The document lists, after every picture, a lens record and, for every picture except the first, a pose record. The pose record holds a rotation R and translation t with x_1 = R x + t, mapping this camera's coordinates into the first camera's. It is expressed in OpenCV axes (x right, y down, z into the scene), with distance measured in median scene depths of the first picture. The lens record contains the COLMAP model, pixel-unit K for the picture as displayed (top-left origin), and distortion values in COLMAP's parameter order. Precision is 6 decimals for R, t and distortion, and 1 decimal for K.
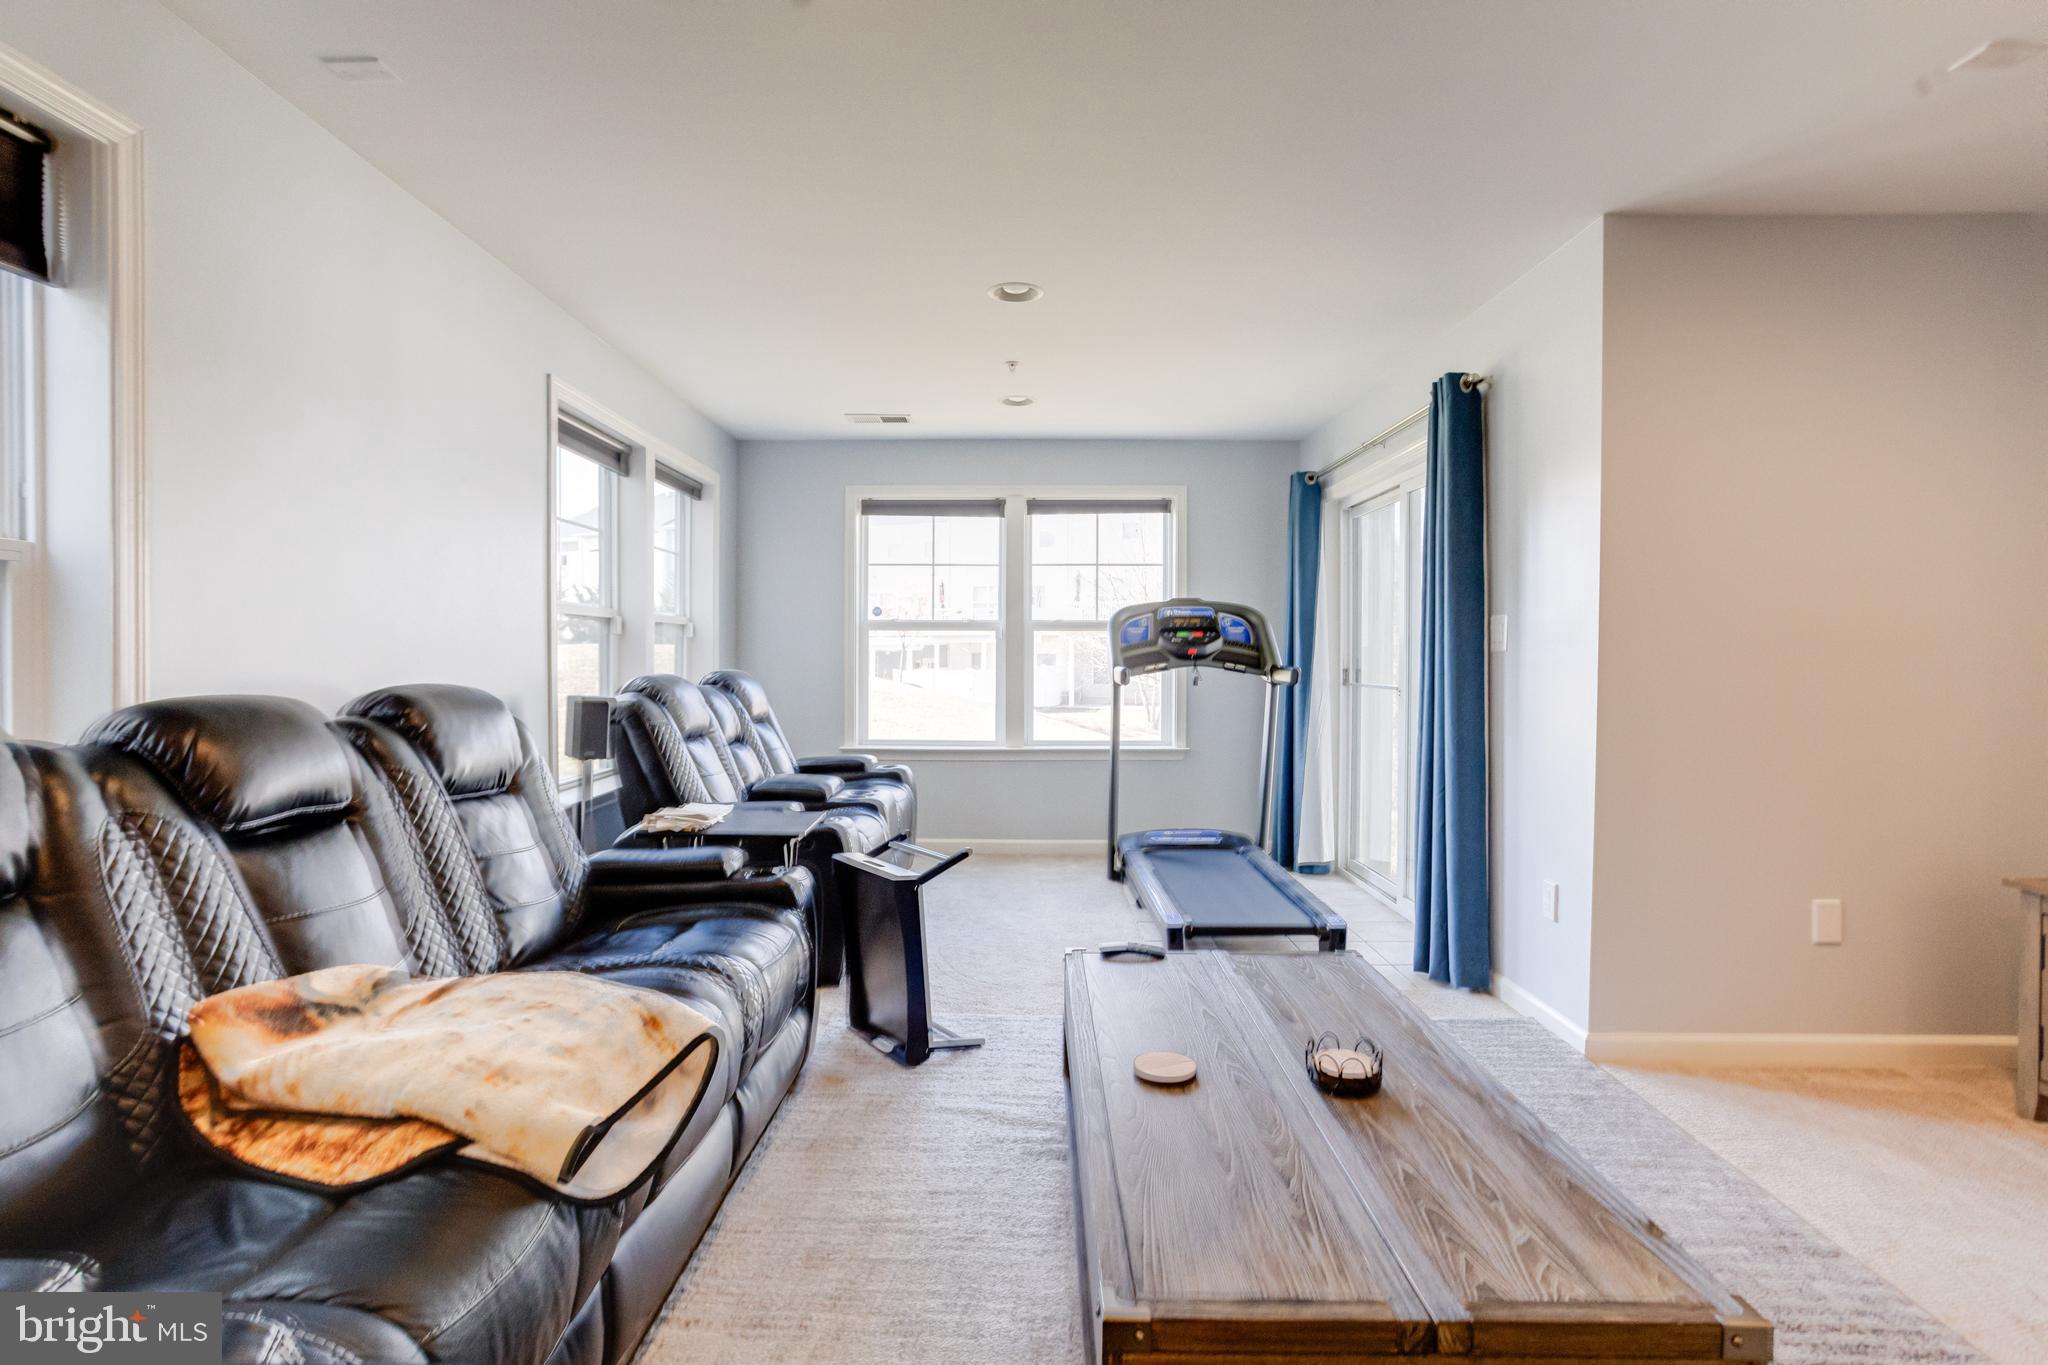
lens RADIAL K [[1021.6, 0, 1012.2], [0, 1021.6, 640.5], [0, 0, 1]] dist [-0.014550, 0.003762]
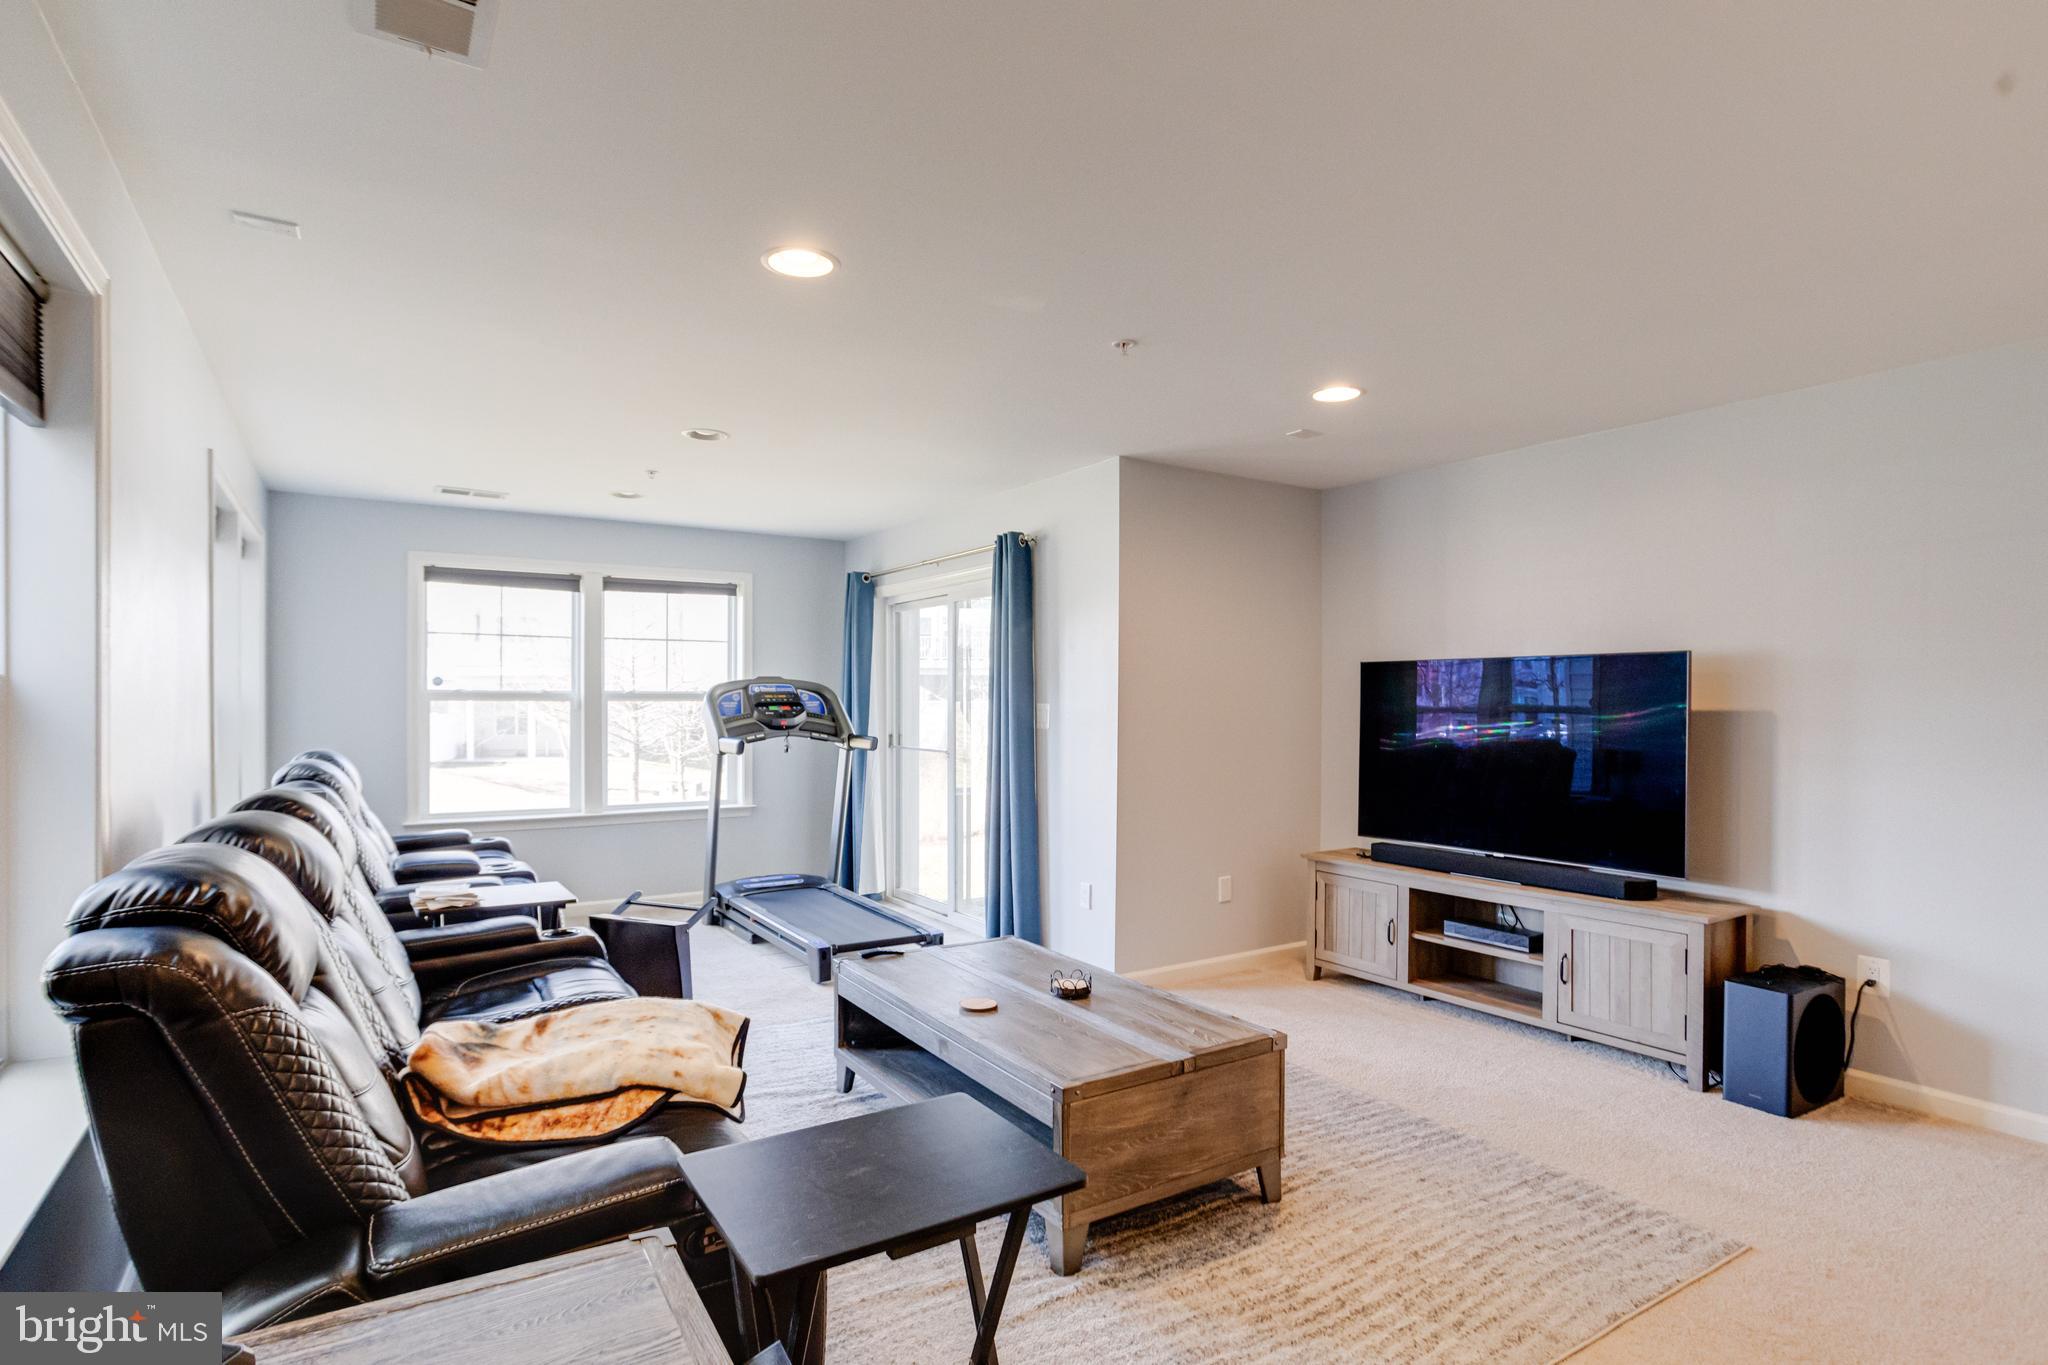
lens RADIAL K [[1021.6, 0, 1027.2], [0, 1021.6, 692.8], [0, 0, 1]] dist [-0.014550, 0.003762]
pose [[0.842199, 0.002759, 0.539159, -0.219542], [-0.006583, 0.999965, 0.005166, -0.031920], [-0.539126, -0.007900, 0.842188, -0.144495]]
